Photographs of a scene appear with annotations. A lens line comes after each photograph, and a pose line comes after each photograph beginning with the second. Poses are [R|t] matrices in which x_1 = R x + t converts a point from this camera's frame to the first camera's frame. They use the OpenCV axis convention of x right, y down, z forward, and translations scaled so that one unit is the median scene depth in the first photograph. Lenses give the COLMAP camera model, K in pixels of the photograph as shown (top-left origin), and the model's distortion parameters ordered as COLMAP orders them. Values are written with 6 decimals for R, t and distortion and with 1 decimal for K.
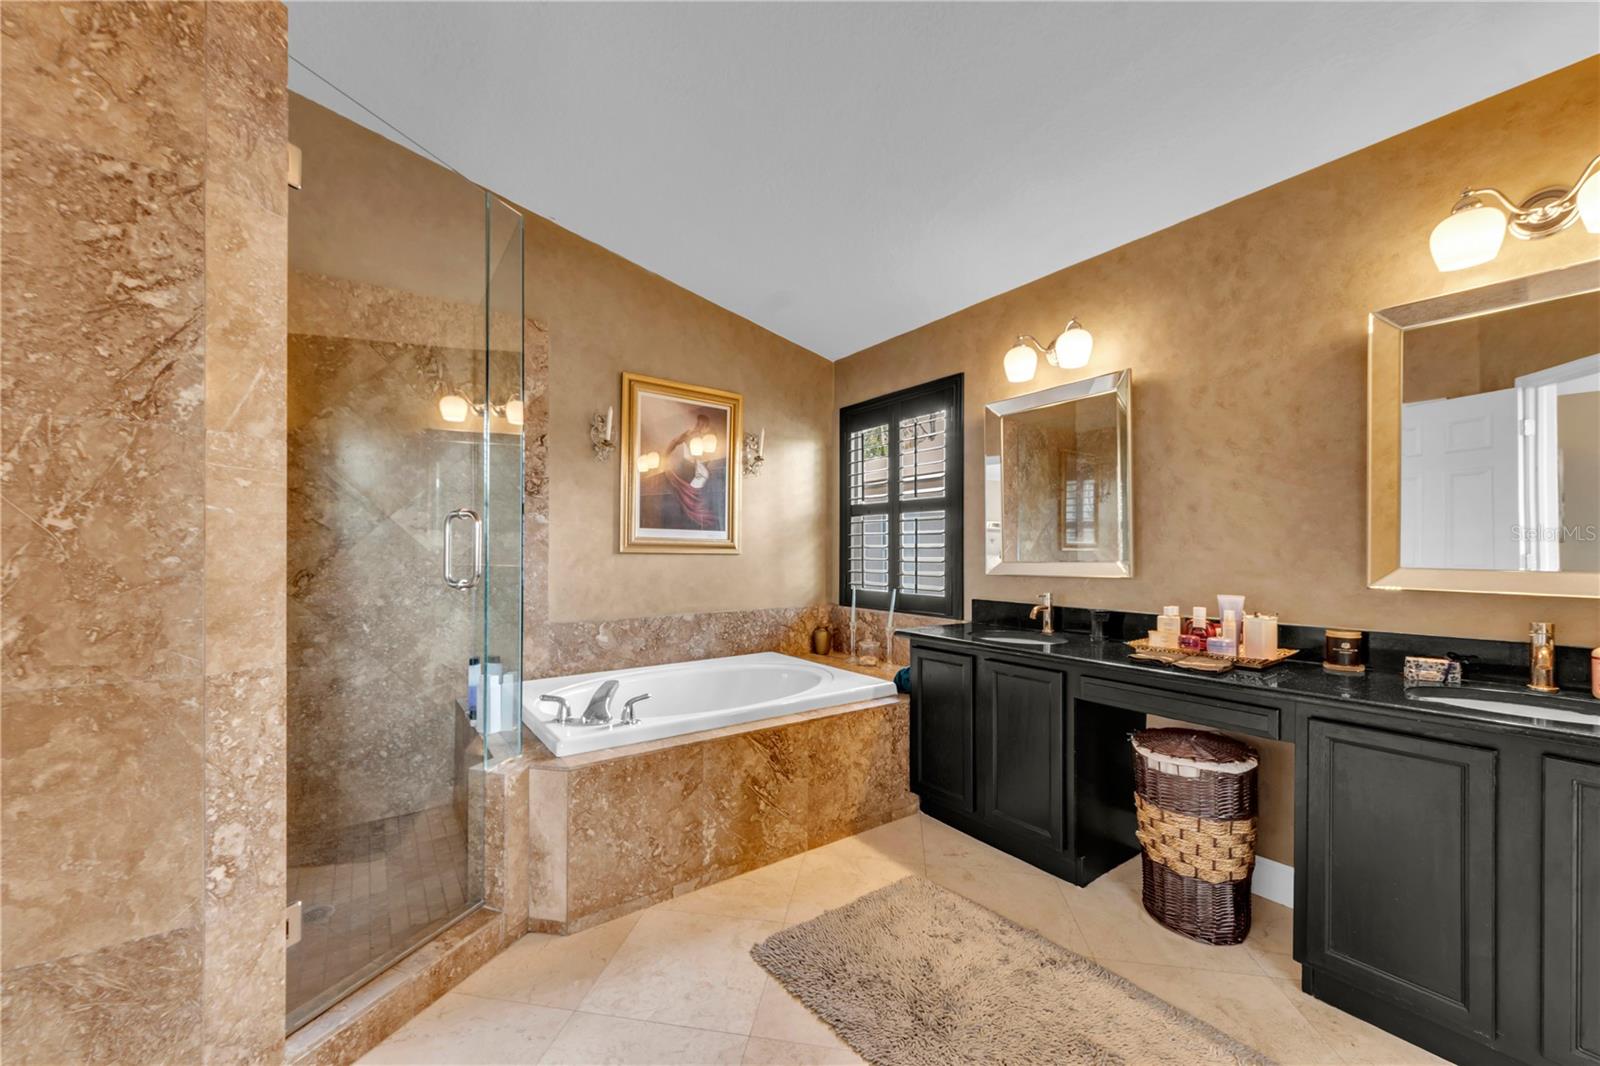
lens RADIAL K [[595.6, 0, 796.8], [0, 595.6, 548.7], [0, 0, 1]] dist [0.001193, -0.000261]
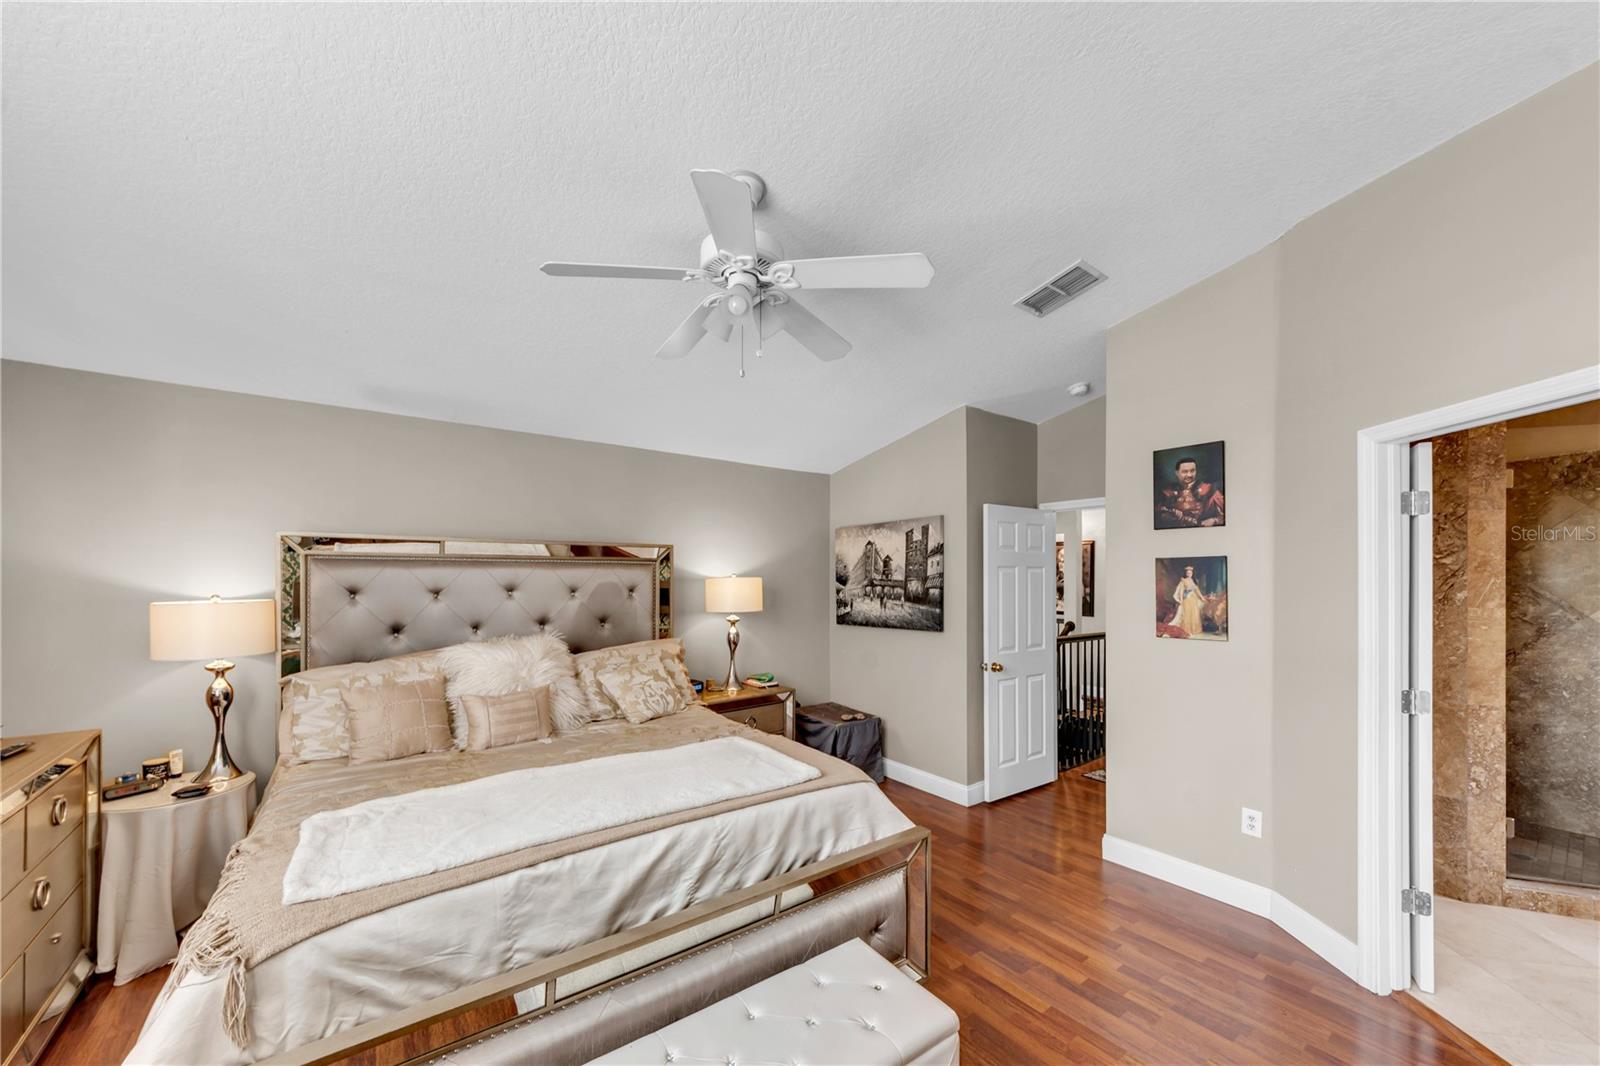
lens RADIAL K [[595.6, 0, 759.0], [0, 595.6, 581.6], [0, 0, 1]] dist [0.001193, -0.000261]
pose [[-0.012069, 0.004763, -0.999916, 1.490155], [0.008618, 0.999952, 0.004659, -0.327005], [0.999890, -0.008561, -0.012110, -1.867463]]
